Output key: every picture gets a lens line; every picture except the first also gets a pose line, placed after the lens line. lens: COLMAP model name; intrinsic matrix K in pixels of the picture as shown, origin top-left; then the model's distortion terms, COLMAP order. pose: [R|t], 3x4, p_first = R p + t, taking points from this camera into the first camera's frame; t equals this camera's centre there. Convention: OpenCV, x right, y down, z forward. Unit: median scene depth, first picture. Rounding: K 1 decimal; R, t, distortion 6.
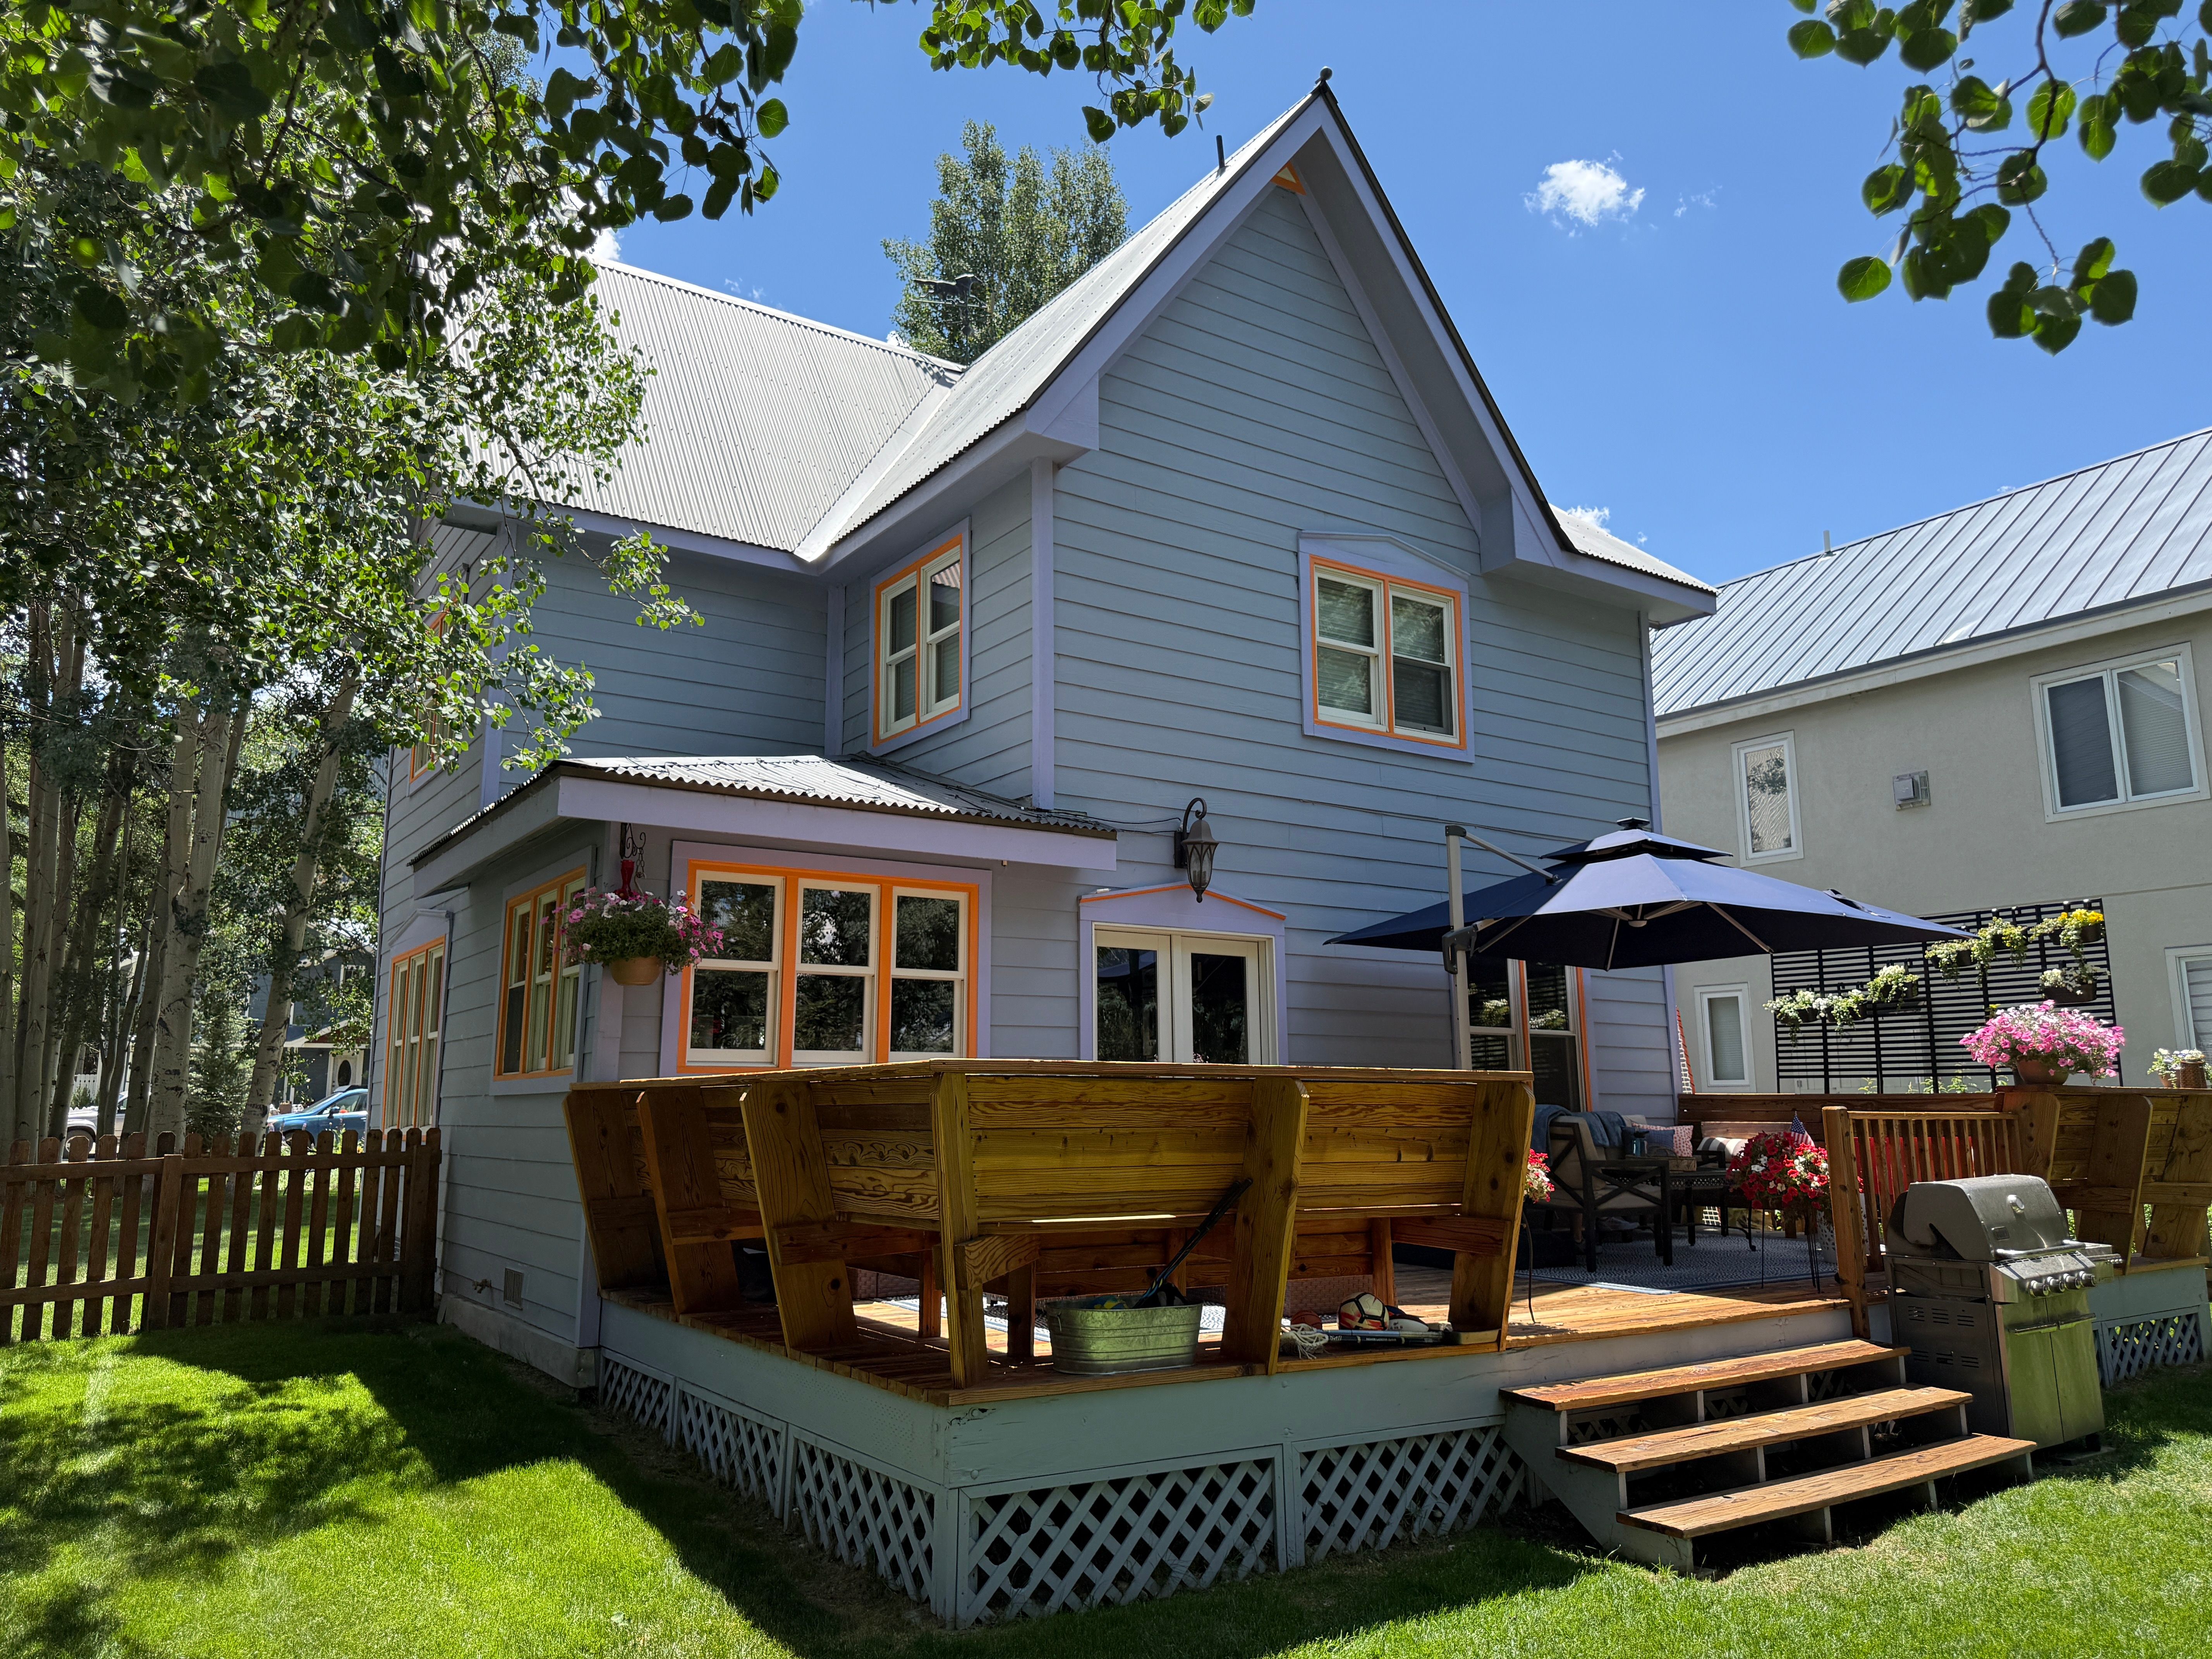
lens RADIAL K [[1557.4, 0, 1091.1], [0, 1557.4, 821.7], [0, 0, 1]] dist [0.021774, -0.031130]
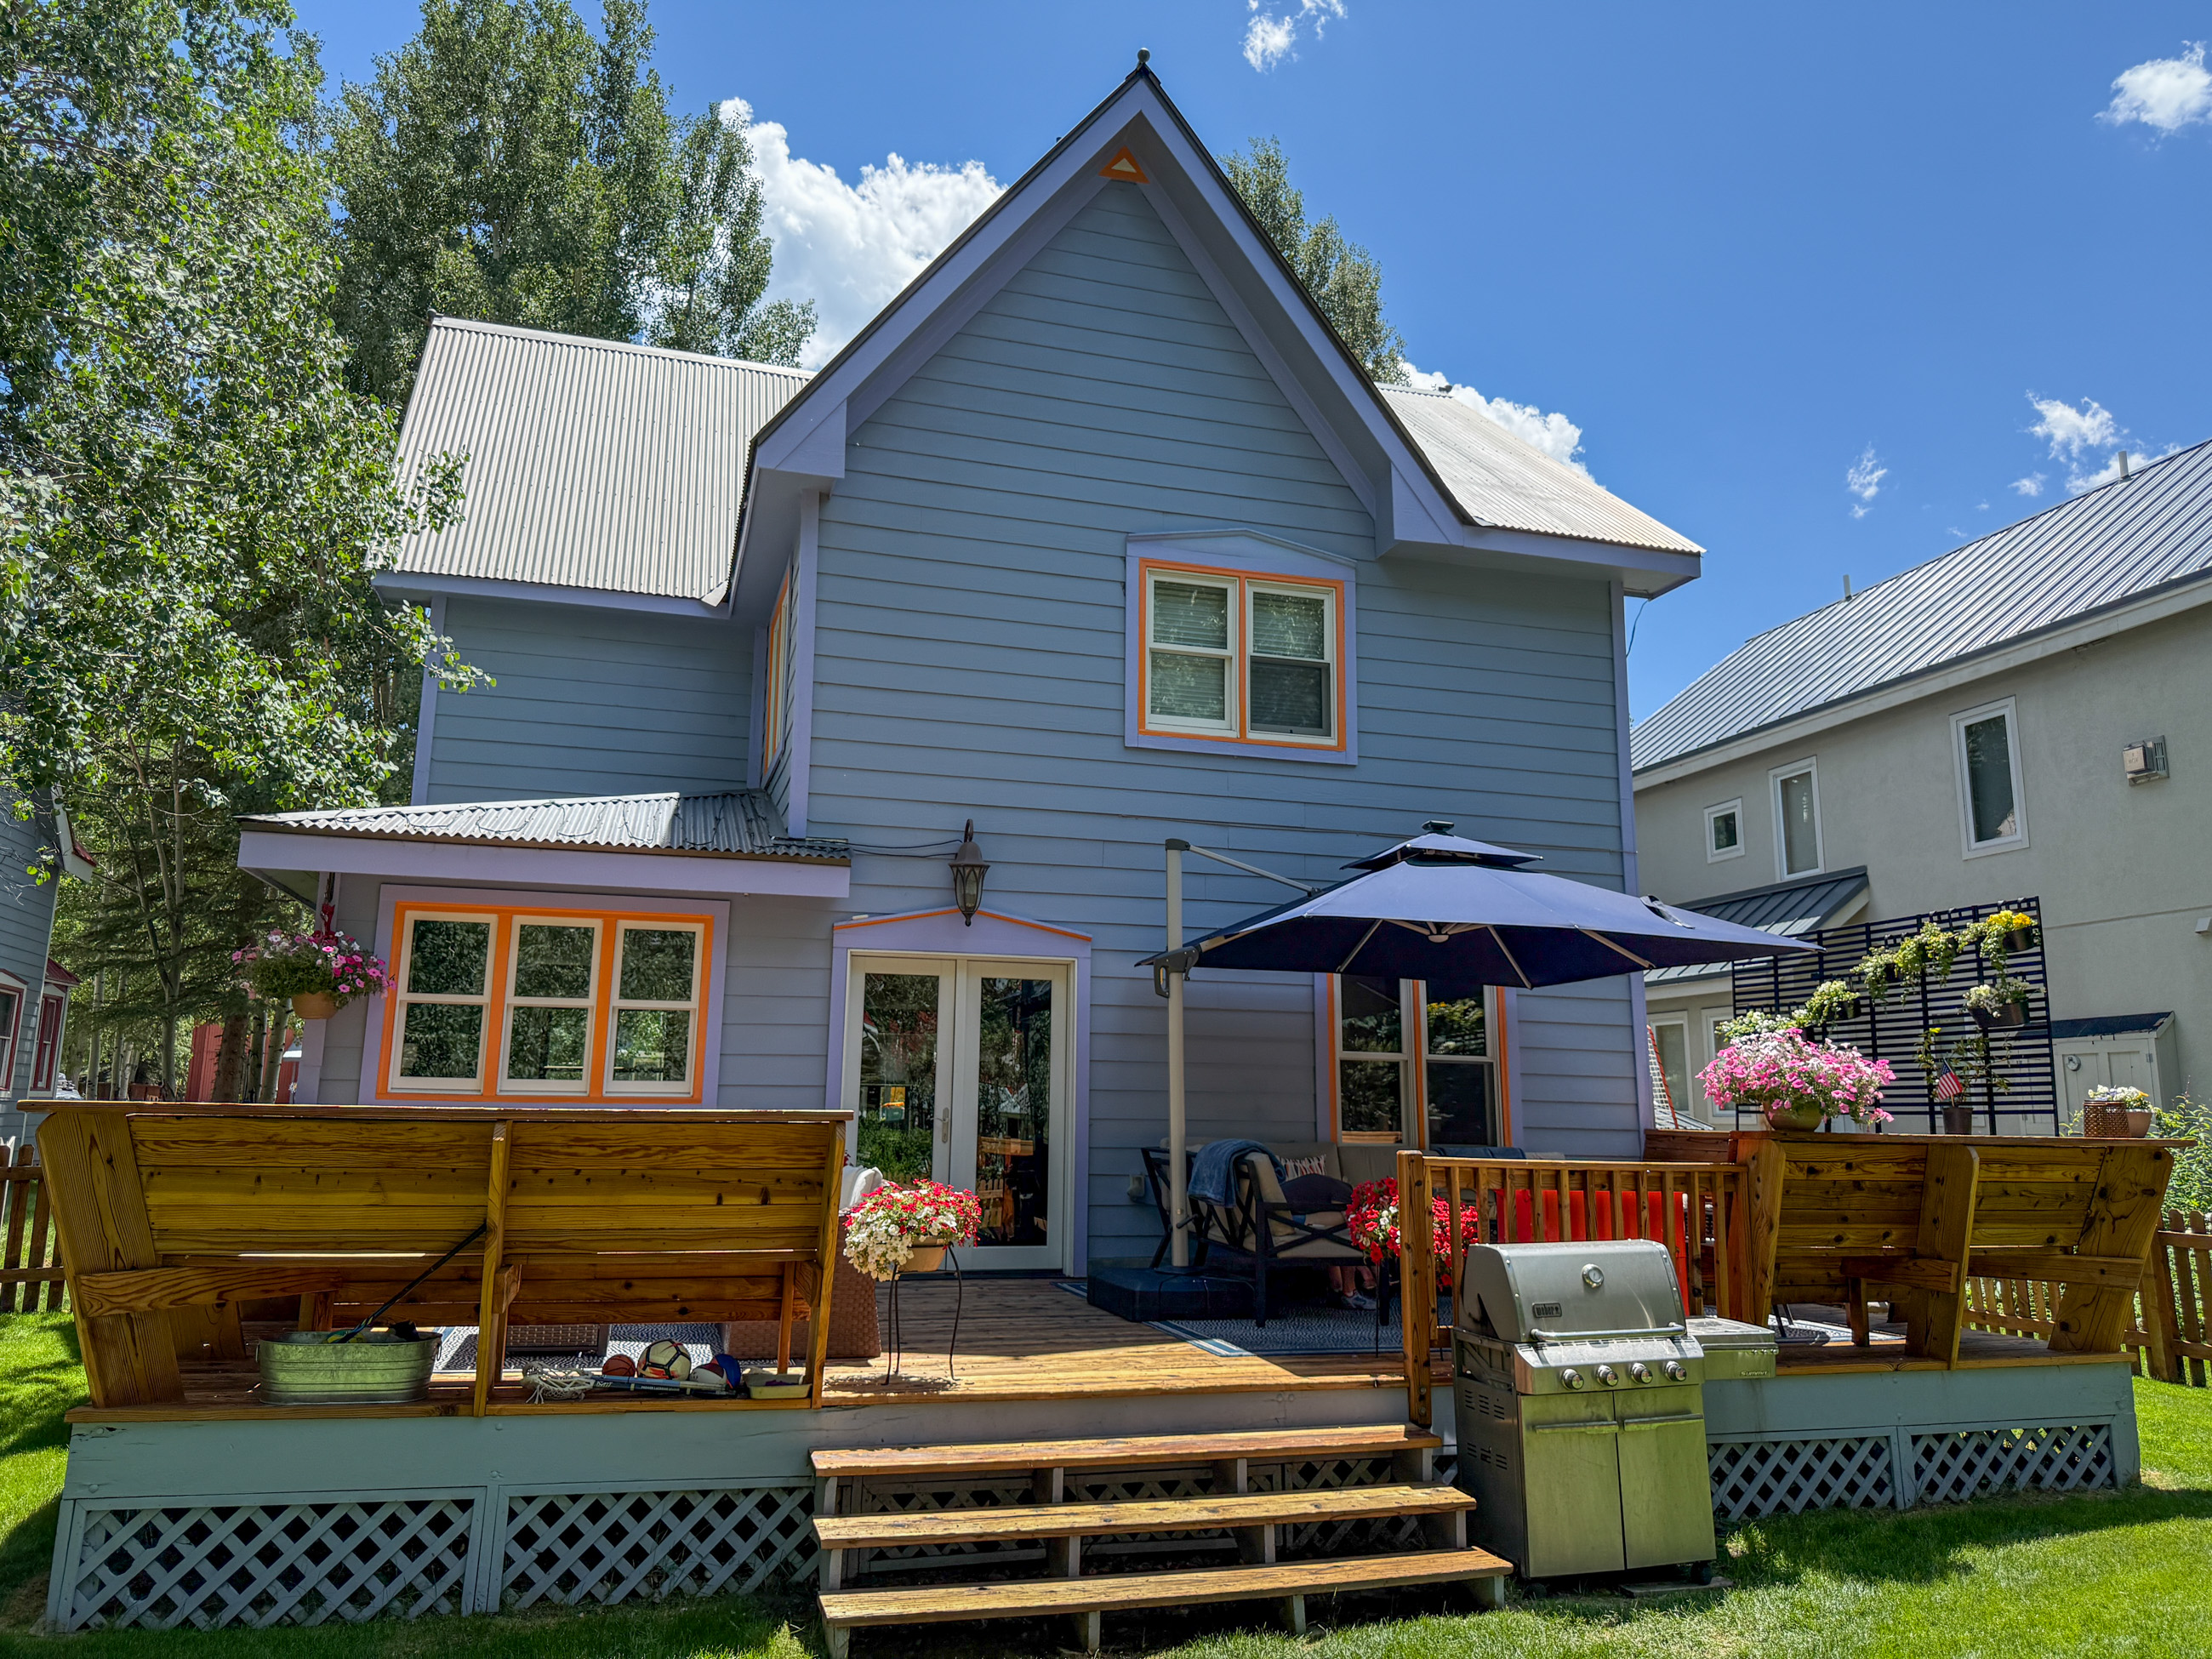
lens RADIAL K [[1557.4, 0, 1105.1], [0, 1557.4, 822.1], [0, 0, 1]] dist [0.021774, -0.031130]
pose [[0.952598, -0.040957, -0.301461, 0.448343], [0.039614, 0.999159, -0.010572, -0.000116], [0.301641, -0.001871, 0.953420, 0.090752]]
